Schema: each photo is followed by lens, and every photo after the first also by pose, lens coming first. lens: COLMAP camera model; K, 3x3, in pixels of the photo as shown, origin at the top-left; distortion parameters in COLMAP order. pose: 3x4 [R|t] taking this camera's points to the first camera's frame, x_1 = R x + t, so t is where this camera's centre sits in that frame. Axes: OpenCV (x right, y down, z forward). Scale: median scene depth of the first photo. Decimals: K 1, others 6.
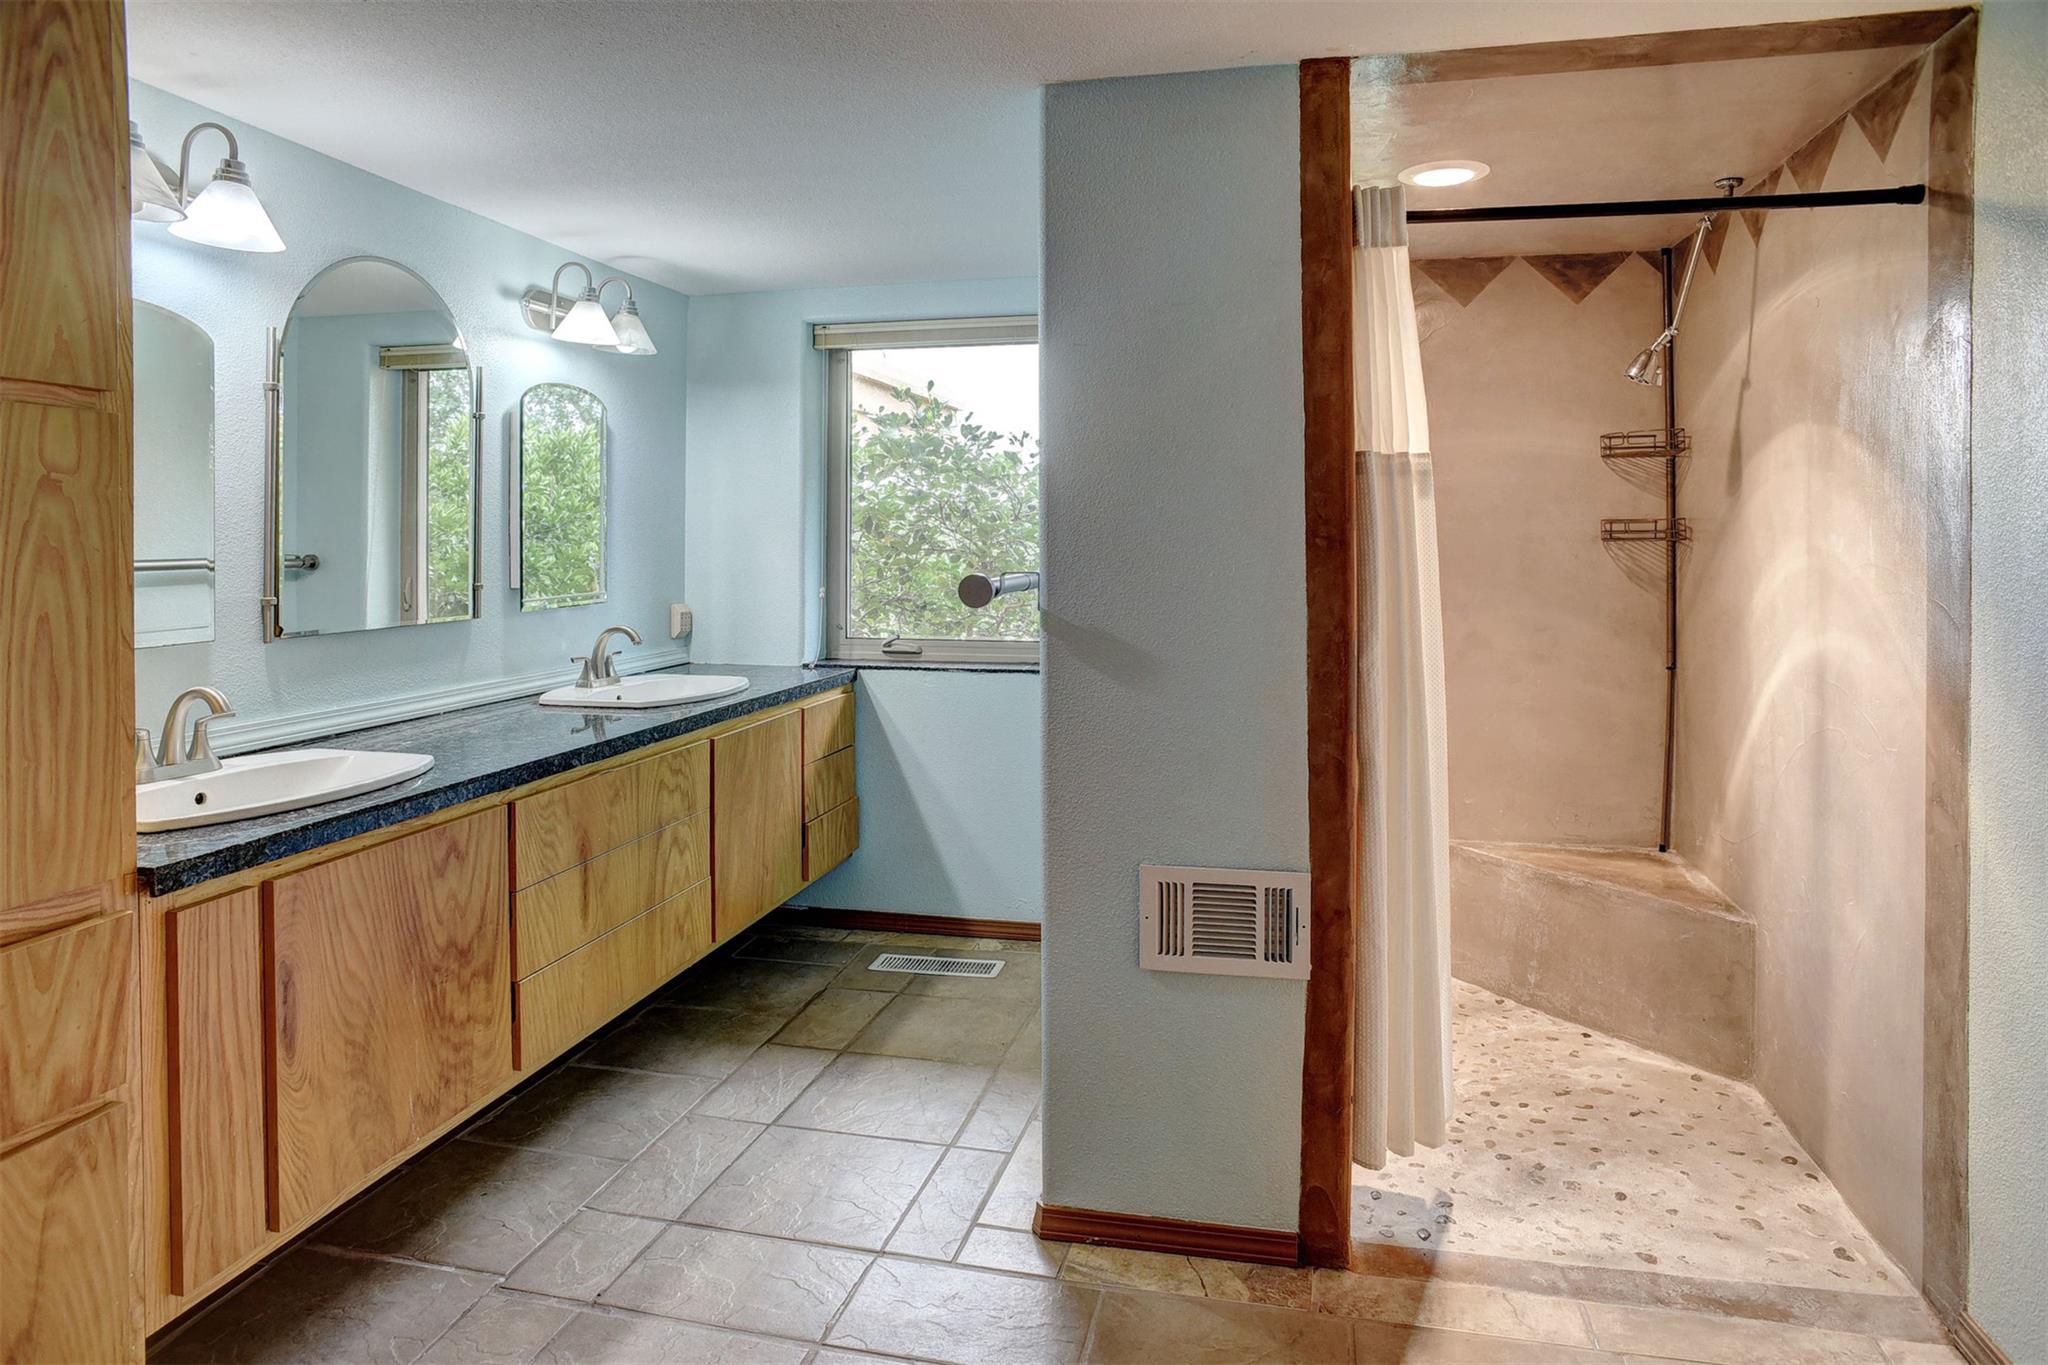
lens RADIAL K [[1164.1, 0, 1025.0], [0, 1164.1, 533.8], [0, 0, 1]] dist [-0.073438, 0.022275]
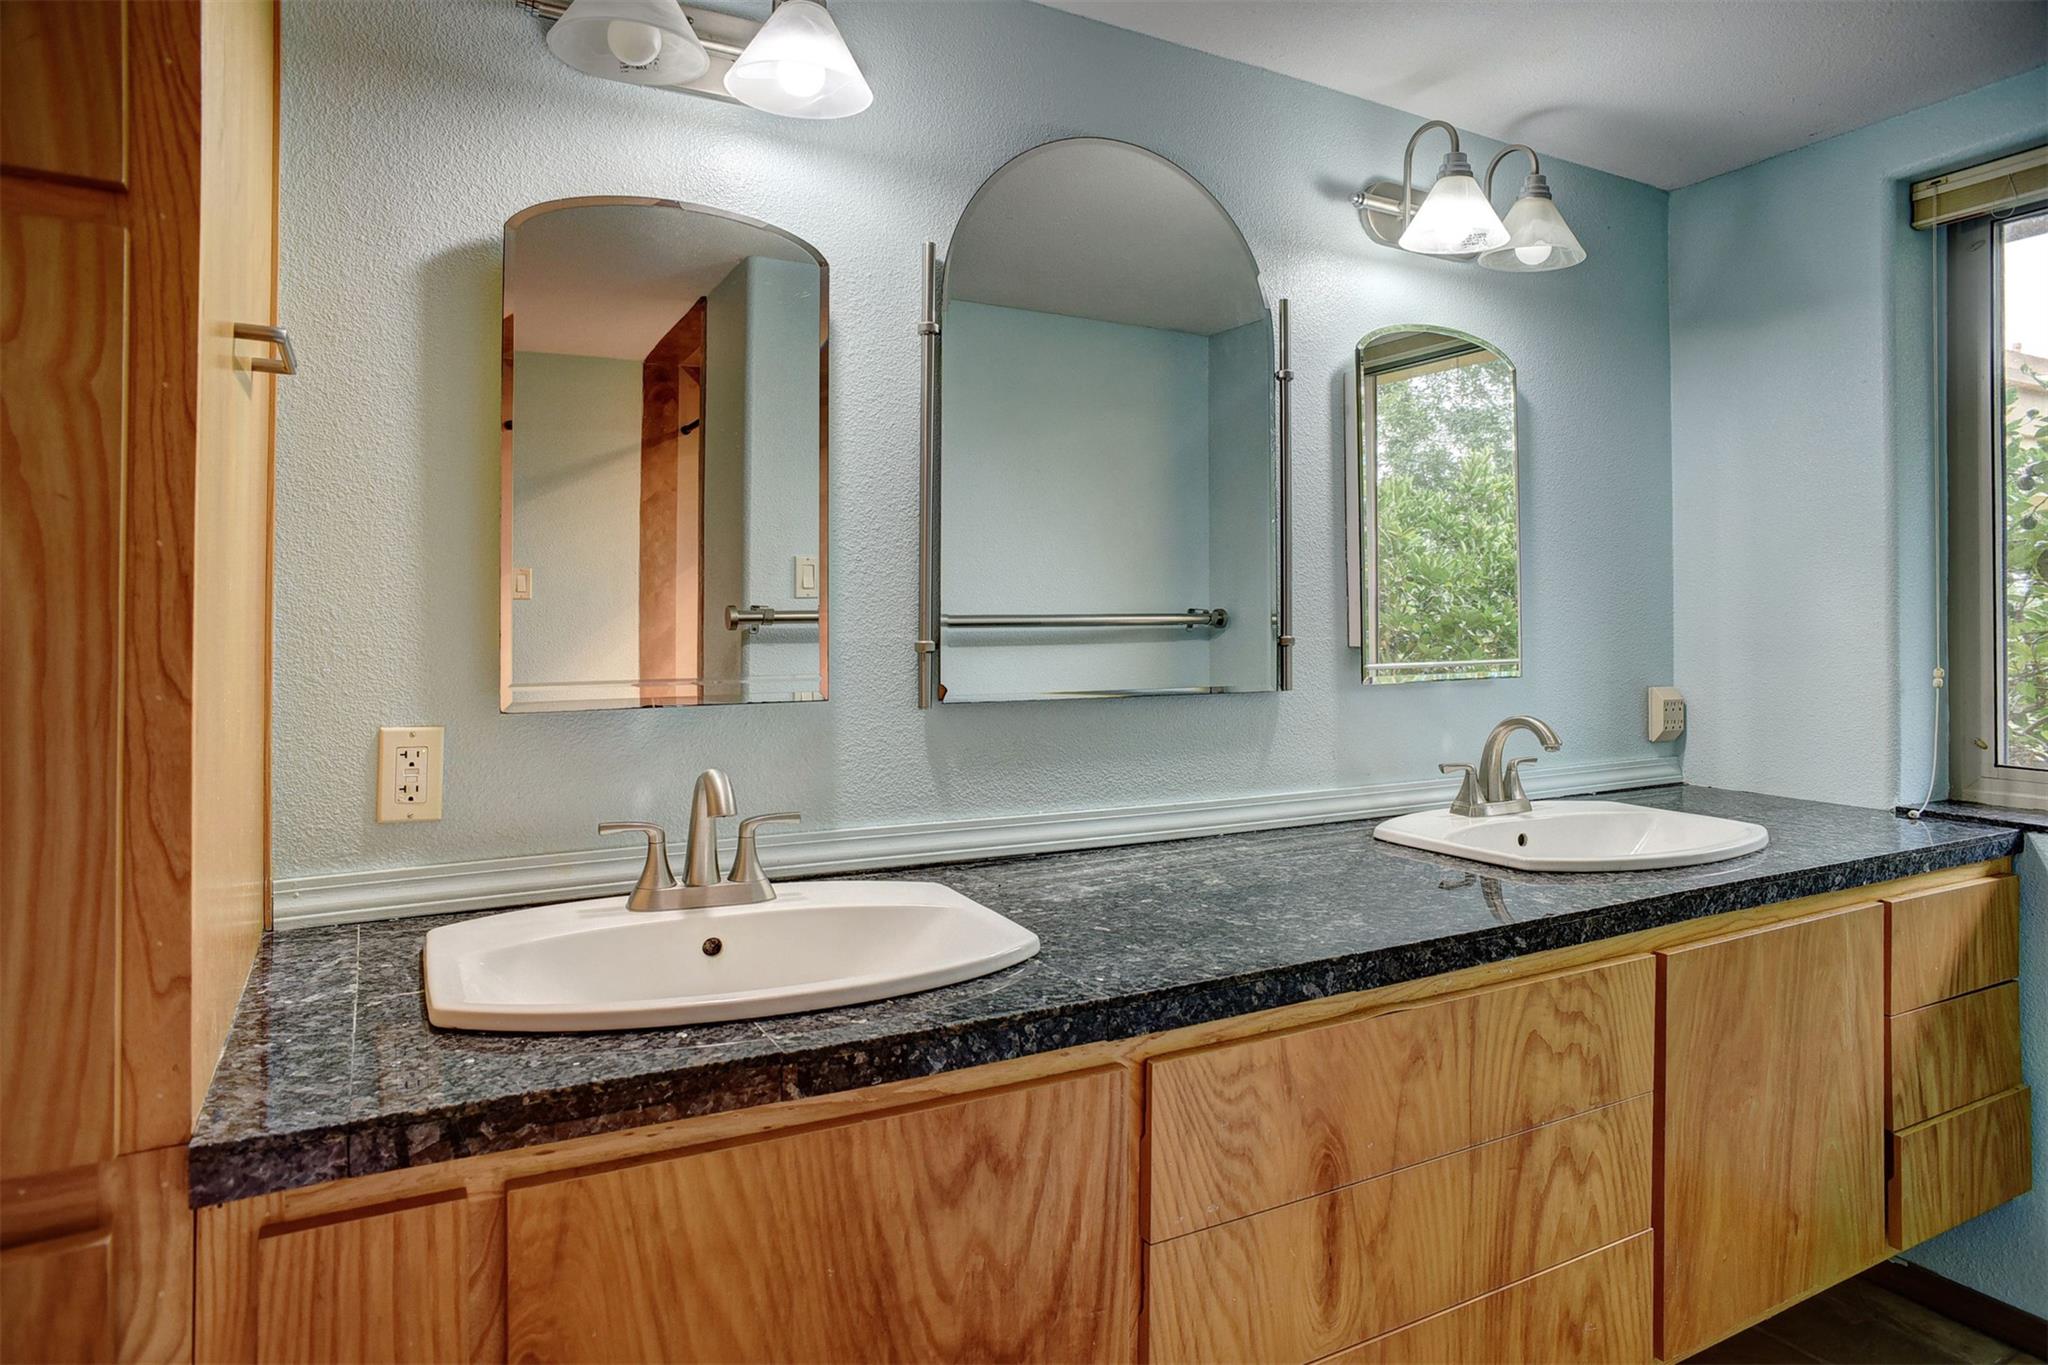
lens RADIAL K [[1207.0, 0, 1036.9], [0, 1207.0, 616.4], [0, 0, 1]] dist [-0.082490, 0.052085]
pose [[0.668703, -0.008285, -0.743484, -0.070757], [0.003650, 0.999962, -0.007860, 0.034351], [0.743521, 0.002542, 0.668708, 0.454005]]
